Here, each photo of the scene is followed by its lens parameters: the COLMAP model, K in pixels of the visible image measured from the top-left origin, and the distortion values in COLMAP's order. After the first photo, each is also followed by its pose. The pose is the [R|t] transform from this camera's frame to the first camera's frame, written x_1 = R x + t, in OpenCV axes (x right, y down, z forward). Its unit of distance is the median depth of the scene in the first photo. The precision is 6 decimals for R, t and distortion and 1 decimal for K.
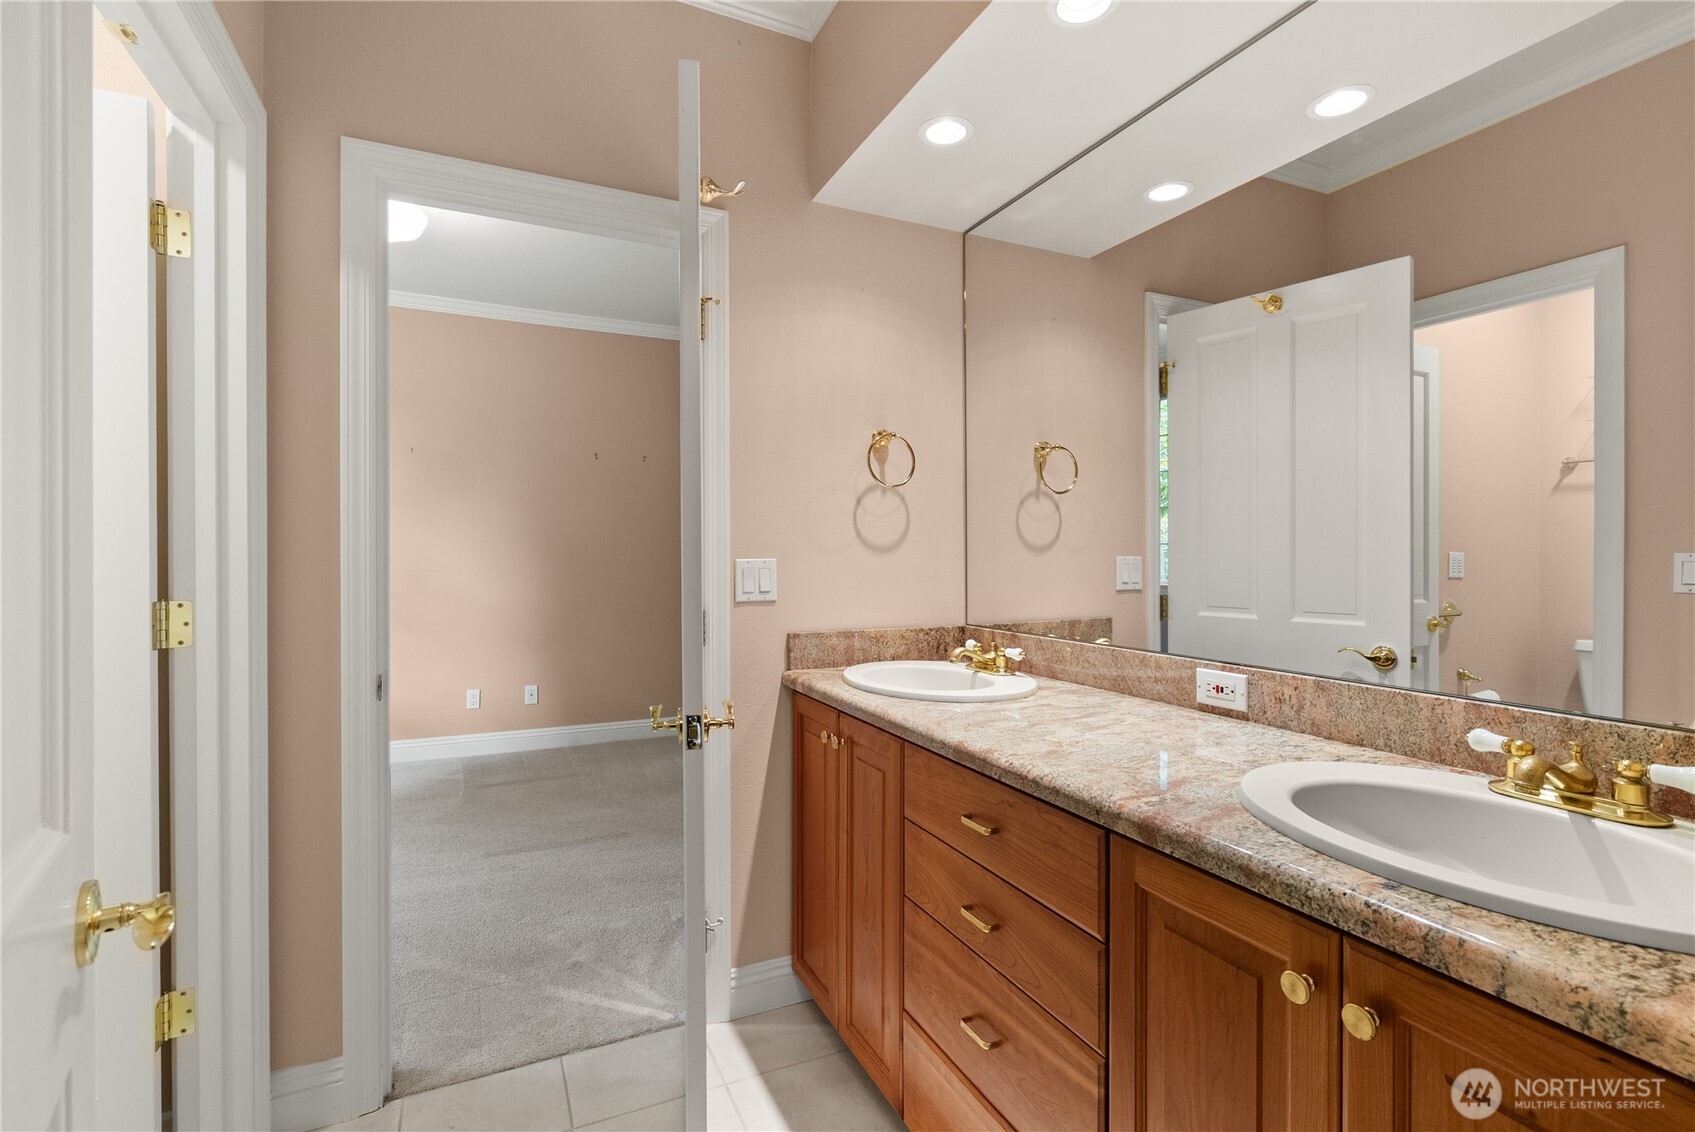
lens RADIAL K [[773.0, 0, 846.2], [0, 773.0, 560.9], [0, 0, 1]] dist [-0.005630, 0.001549]
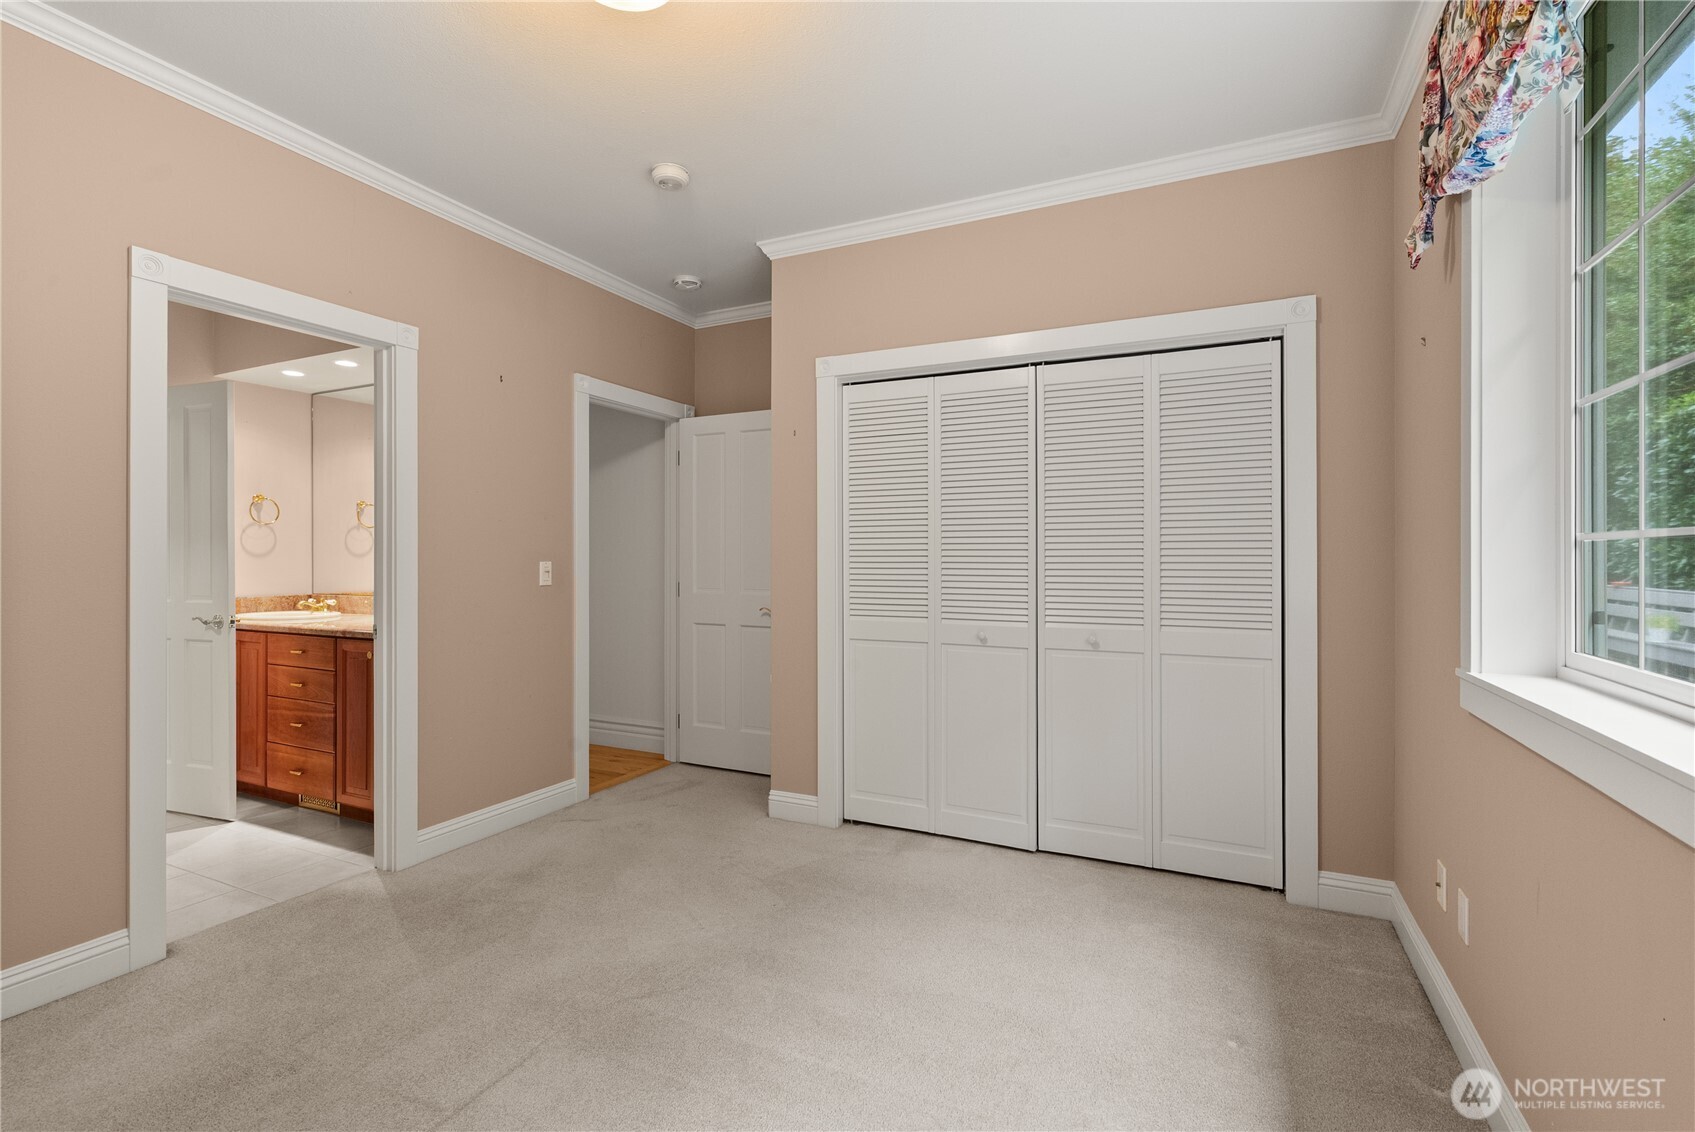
lens RADIAL K [[773.0, 0, 846.3], [0, 773.0, 568.2], [0, 0, 1]] dist [-0.005630, 0.001549]
pose [[0.777232, -0.000262, 0.629214, -0.029178], [0.001255, 0.999999, -0.001133, 0.025374], [-0.629213, 0.001670, 0.777231, -1.646388]]
